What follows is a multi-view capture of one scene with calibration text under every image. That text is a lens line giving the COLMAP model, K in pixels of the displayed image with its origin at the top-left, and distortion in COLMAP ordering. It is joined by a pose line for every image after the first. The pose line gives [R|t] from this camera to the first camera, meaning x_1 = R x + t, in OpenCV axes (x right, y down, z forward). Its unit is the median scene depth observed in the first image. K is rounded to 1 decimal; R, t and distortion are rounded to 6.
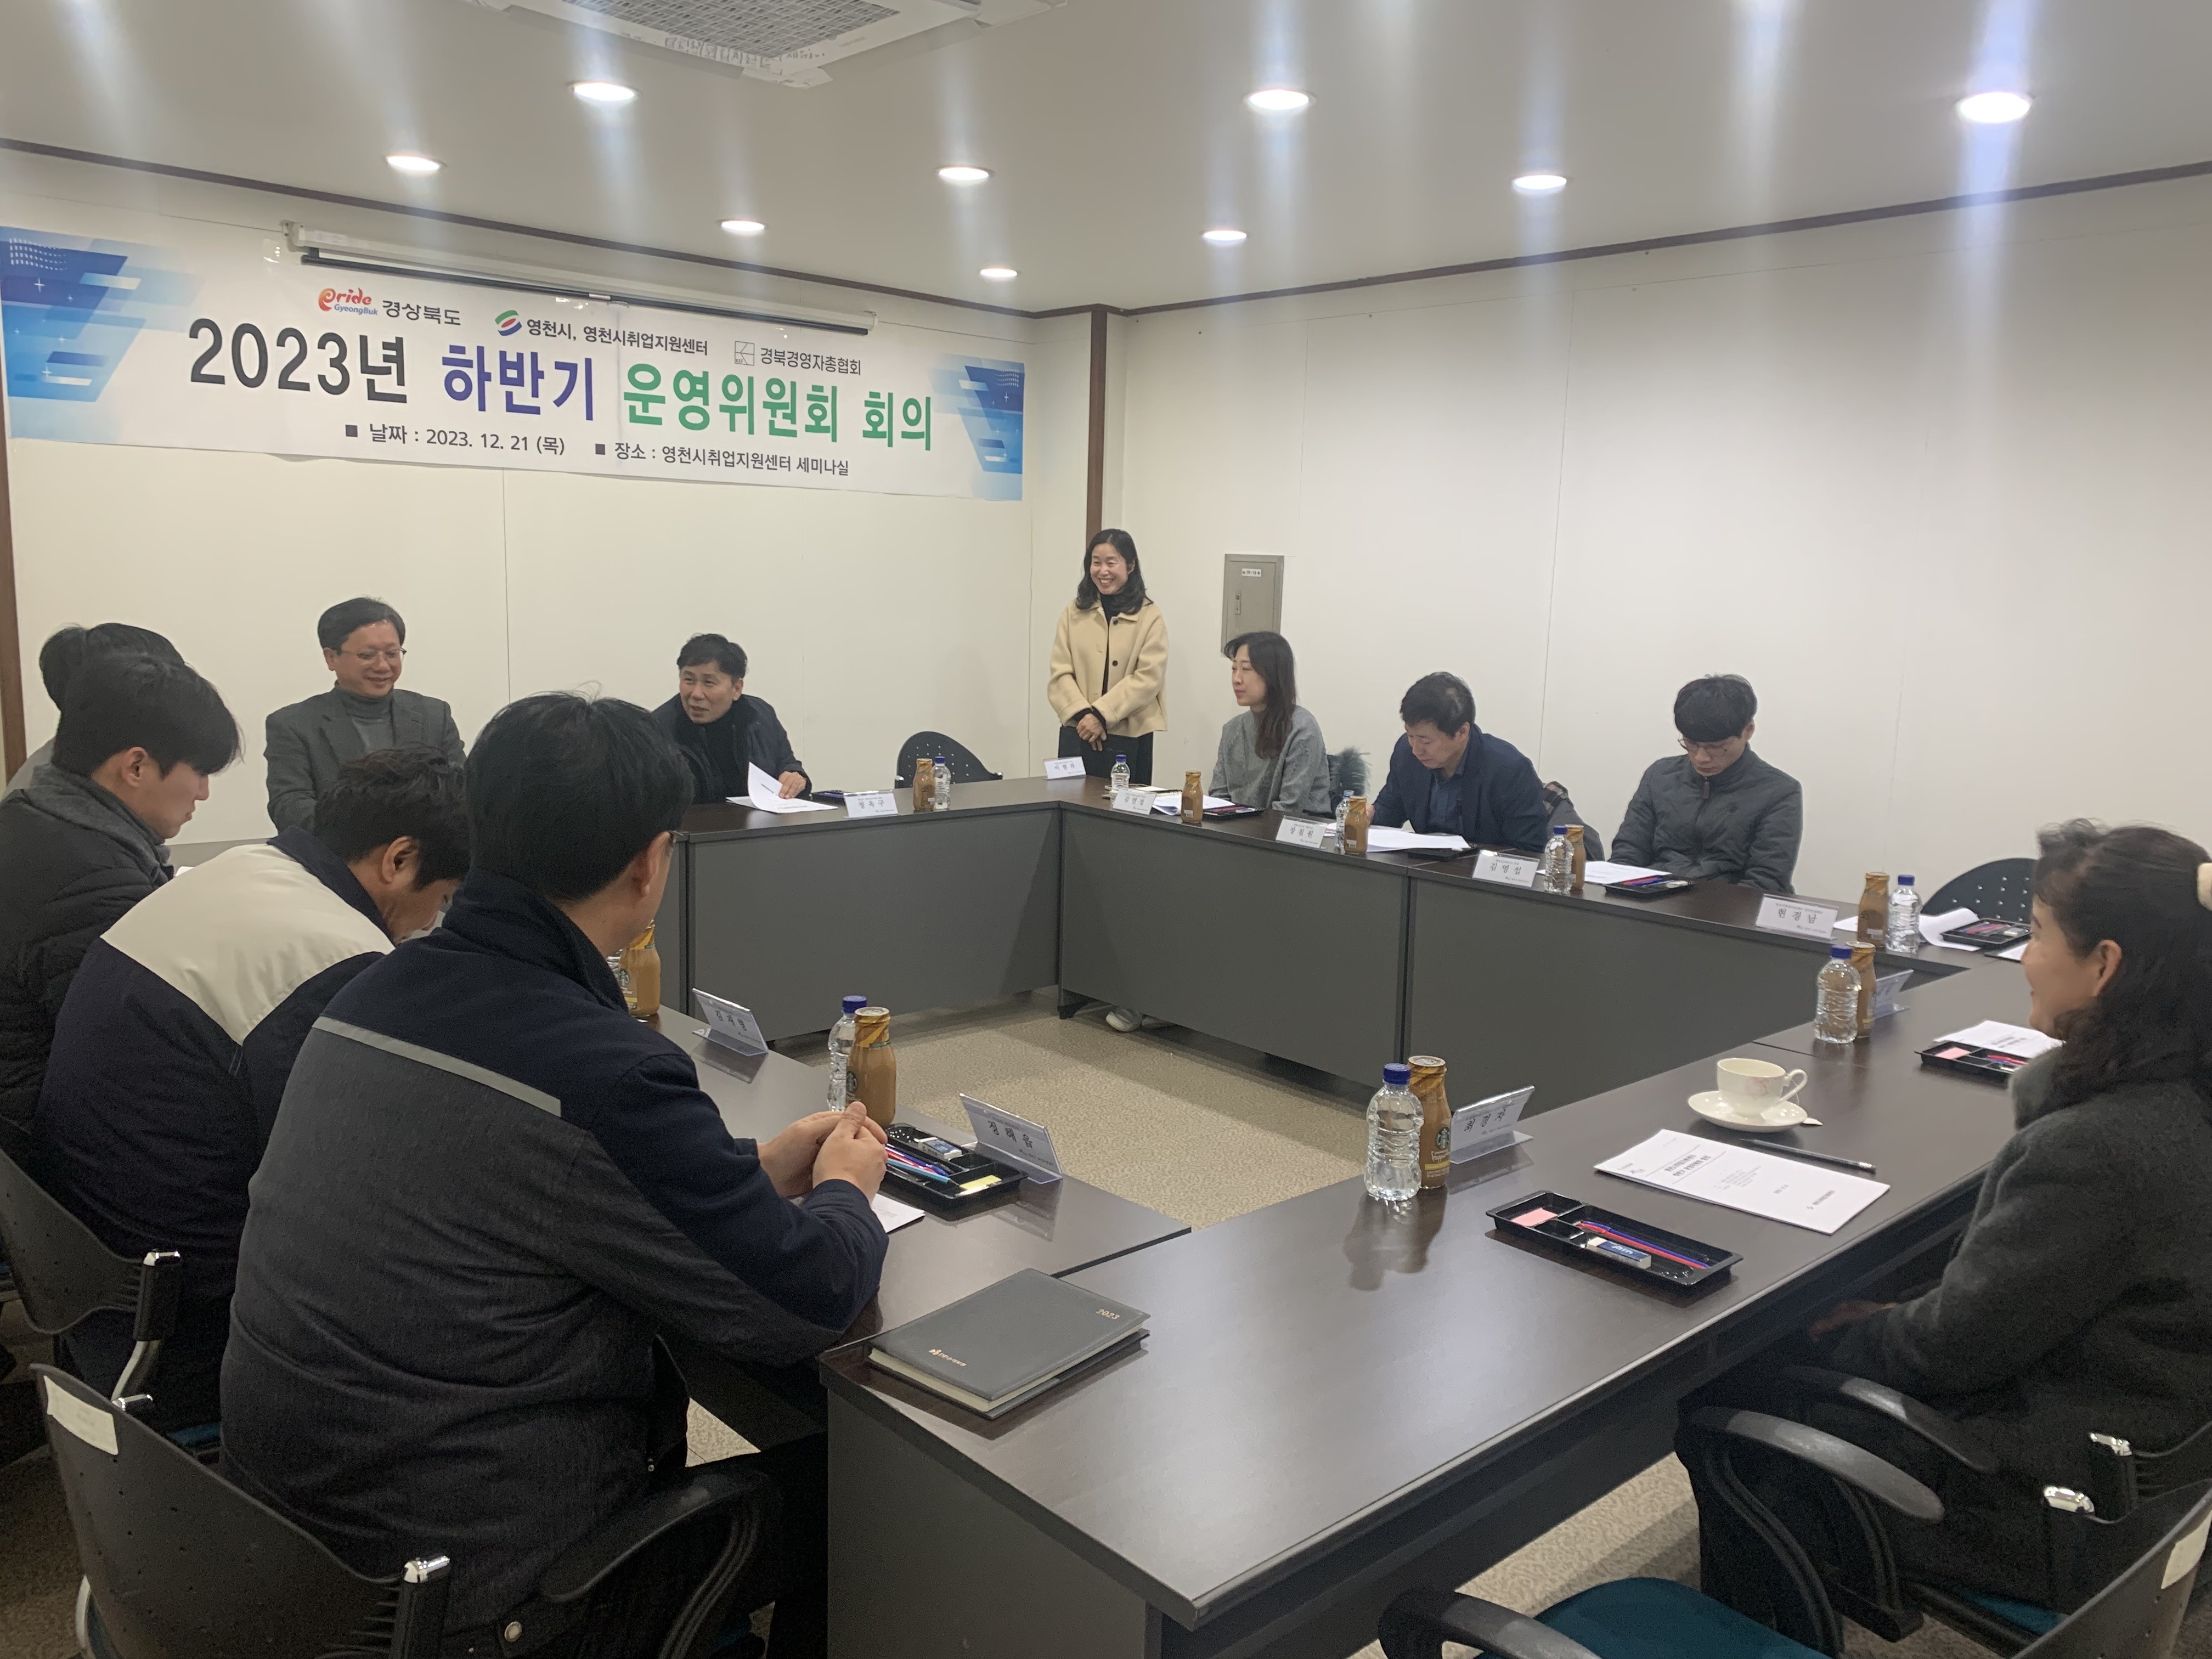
lens RADIAL K [[1689.3, 0, 1103.8], [0, 1689.3, 838.5], [0, 0, 1]] dist [-0.034241, 0.040432]
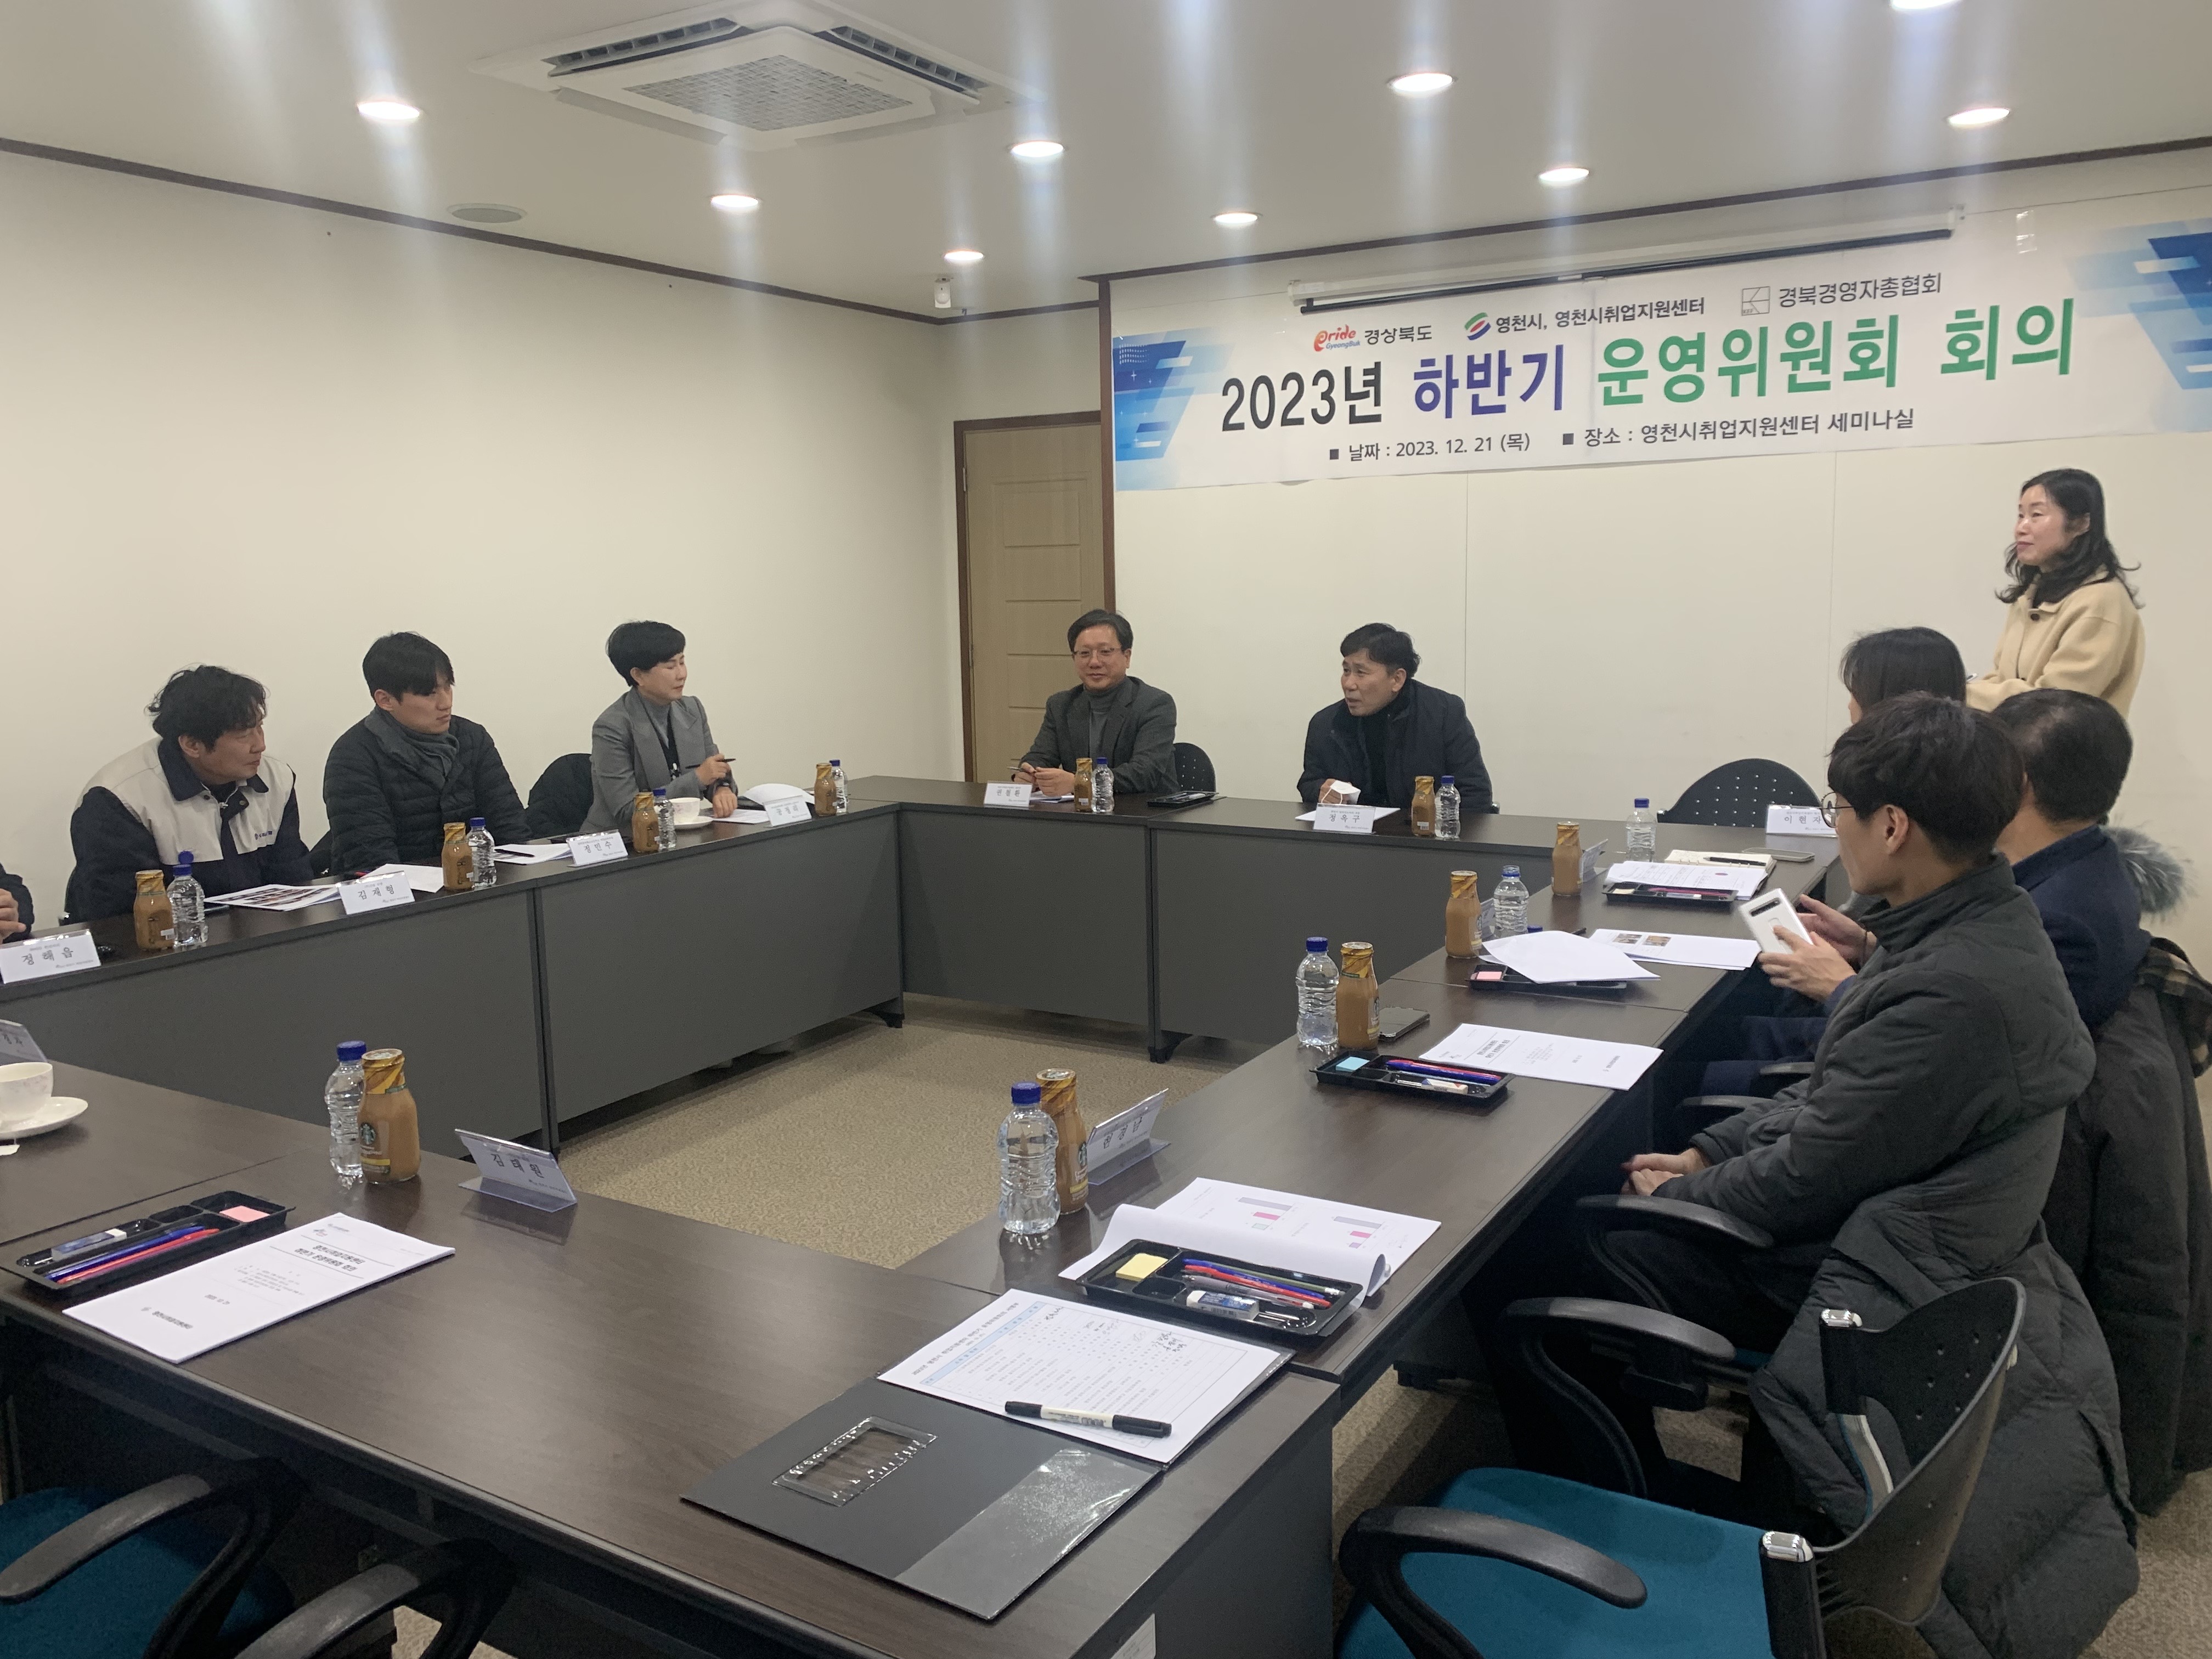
lens RADIAL K [[1689.3, 0, 1103.8], [0, 1689.3, 838.5], [0, 0, 1]] dist [-0.034241, 0.040432]
pose [[0.282120, 0.111385, -0.952891, 0.558645], [-0.112832, 0.990196, 0.082340, -0.057844], [0.952721, 0.084287, 0.291922, 0.497641]]
